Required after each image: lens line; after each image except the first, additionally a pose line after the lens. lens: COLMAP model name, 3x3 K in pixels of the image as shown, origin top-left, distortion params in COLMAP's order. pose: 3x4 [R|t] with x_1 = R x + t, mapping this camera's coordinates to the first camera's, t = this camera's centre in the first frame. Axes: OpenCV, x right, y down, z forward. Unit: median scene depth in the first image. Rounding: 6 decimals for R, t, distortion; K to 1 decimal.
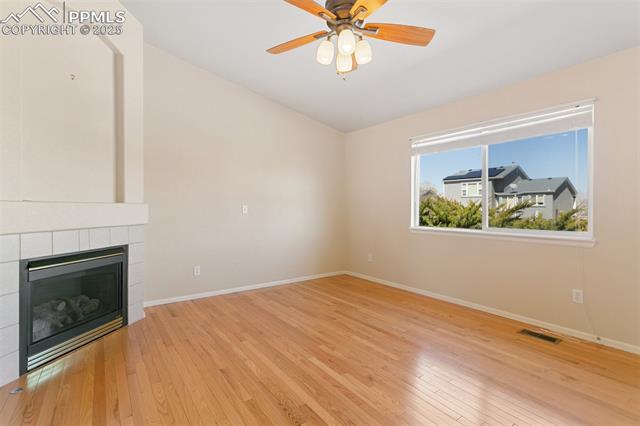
lens RADIAL K [[302.9, 0, 320.3], [0, 302.9, 206.7], [0, 0, 1]] dist [0.001212, 0.000330]
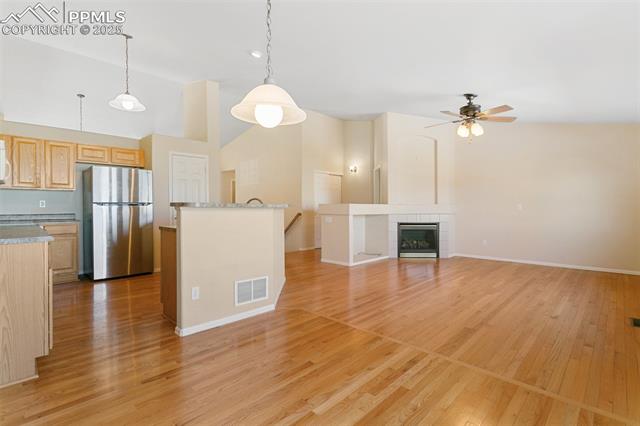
lens RADIAL K [[302.9, 0, 320.3], [0, 302.9, 206.7], [0, 0, 1]] dist [0.001212, 0.000330]
pose [[0.168478, -0.002648, -0.985702, 1.759507], [0.007886, 0.999968, -0.001339, 0.001328], [0.985674, -0.007547, 0.168493, -0.332901]]
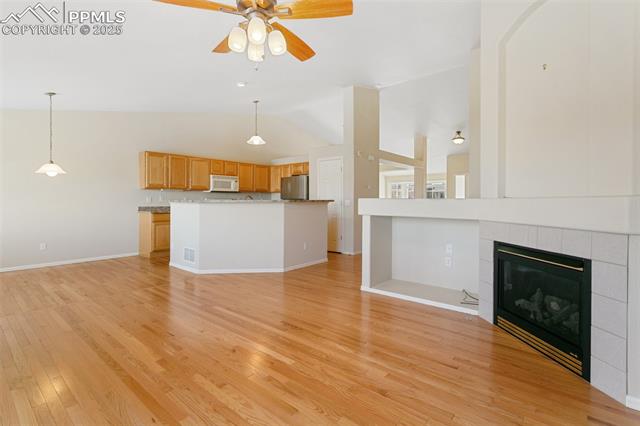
lens RADIAL K [[308.6, 0, 318.1], [0, 308.6, 205.0], [0, 0, 1]] dist [-0.000281, -0.000129]
pose [[-0.969499, -0.000972, -0.245095, 0.116053], [-0.002192, 0.999987, 0.004704, 0.006010], [0.245087, 0.005097, -0.969488, 1.793289]]
